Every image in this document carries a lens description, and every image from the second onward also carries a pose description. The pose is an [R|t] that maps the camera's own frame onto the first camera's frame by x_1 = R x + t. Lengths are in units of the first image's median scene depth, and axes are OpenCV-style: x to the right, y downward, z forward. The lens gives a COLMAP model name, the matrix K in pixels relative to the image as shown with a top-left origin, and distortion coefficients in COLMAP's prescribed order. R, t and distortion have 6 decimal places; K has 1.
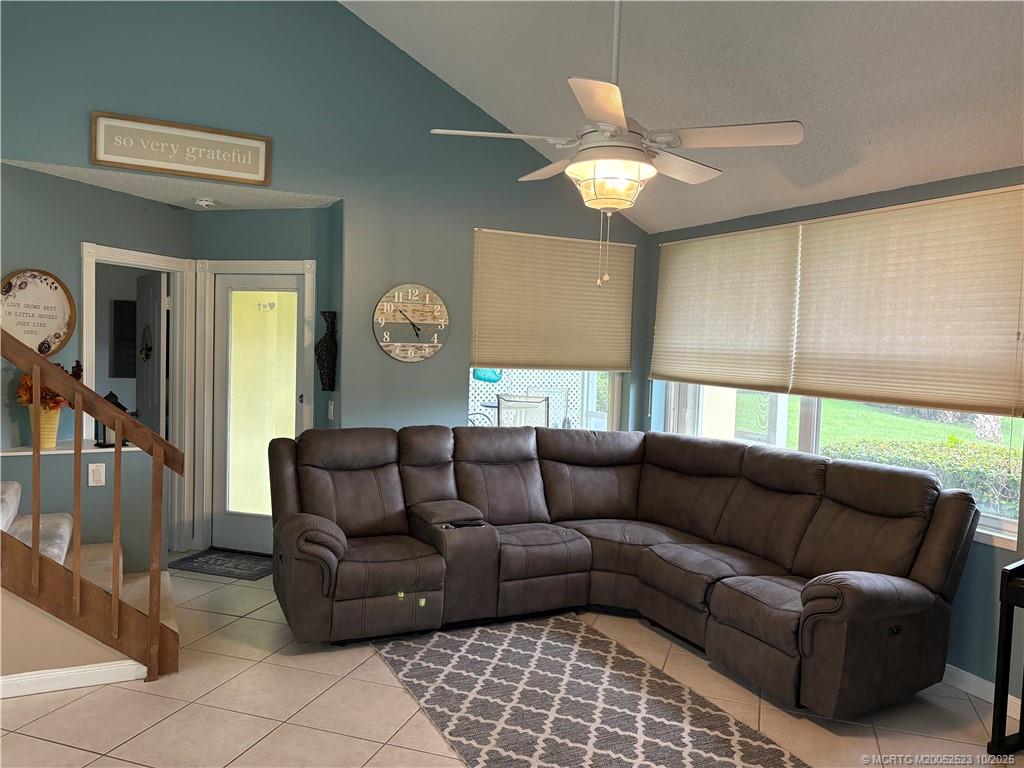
lens RADIAL K [[779.2, 0, 508.7], [0, 779.2, 381.7], [0, 0, 1]] dist [0.053956, -0.049244]
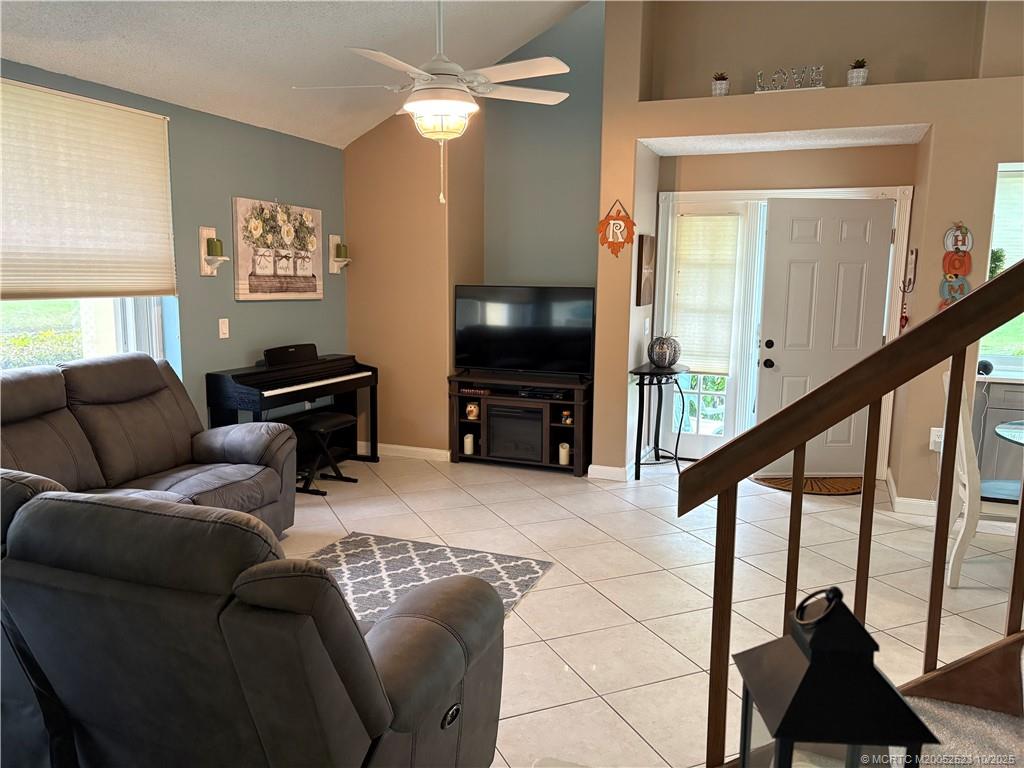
lens RADIAL K [[779.2, 0, 506.5], [0, 779.2, 383.5], [0, 0, 1]] dist [0.053956, -0.049244]
pose [[-0.670911, -0.157743, 0.724566, -0.650100], [-0.010470, 0.979030, 0.203447, -0.077350], [-0.741464, 0.128909, -0.658494, 1.310968]]
